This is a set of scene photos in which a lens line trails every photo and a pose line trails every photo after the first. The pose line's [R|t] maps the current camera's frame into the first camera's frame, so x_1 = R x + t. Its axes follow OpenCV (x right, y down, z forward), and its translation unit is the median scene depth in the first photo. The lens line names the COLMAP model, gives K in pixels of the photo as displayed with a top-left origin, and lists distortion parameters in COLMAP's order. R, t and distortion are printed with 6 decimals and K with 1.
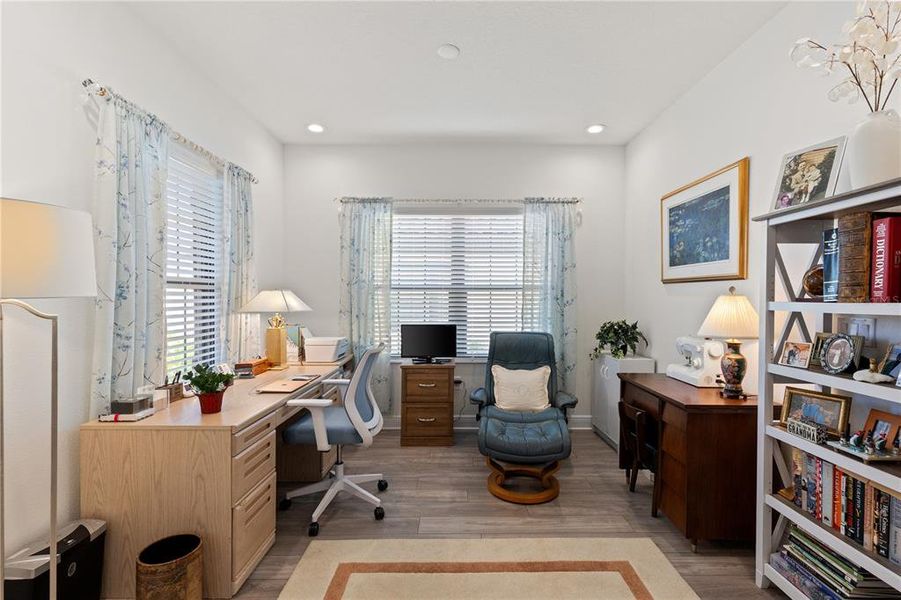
lens RADIAL K [[413.9, 0, 461.8], [0, 413.9, 302.2], [0, 0, 1]] dist [0.000593, -0.000456]
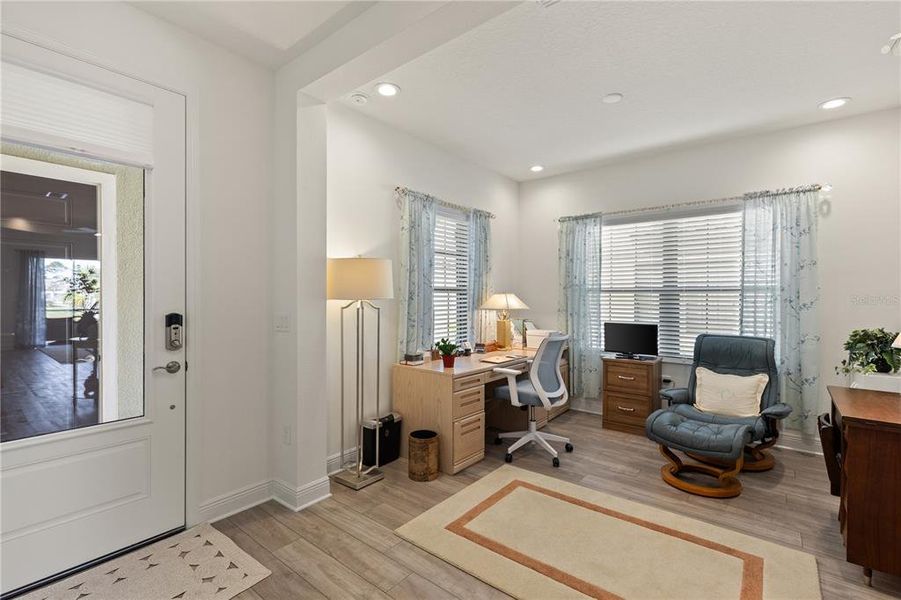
lens RADIAL K [[411.2, 0, 446.6], [0, 411.2, 296.4], [0, 0, 1]] dist [0.002065, -0.000206]
pose [[0.768551, -0.000390, -0.639789, 0.358395], [-0.009352, 0.999886, -0.011843, -0.001719], [0.639721, 0.015085, 0.768460, -0.232516]]
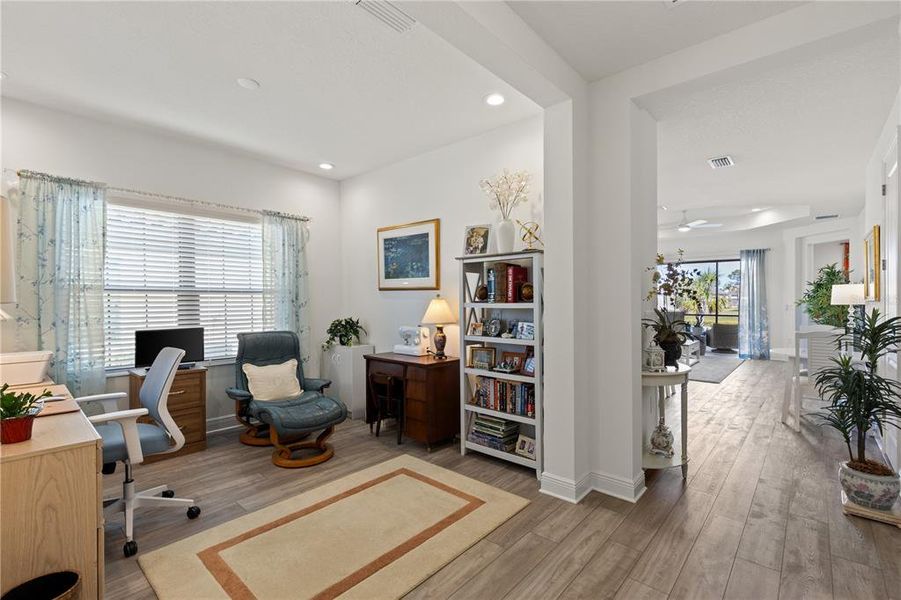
lens RADIAL K [[406.7, 0, 458.0], [0, 406.7, 293.1], [0, 0, 1]] dist [0.003399, -0.000046]
pose [[0.658589, 0.012284, 0.752403, -0.509756], [0.008129, 0.999692, -0.023437, -0.001973], [-0.752459, 0.021551, 0.658286, -0.156544]]
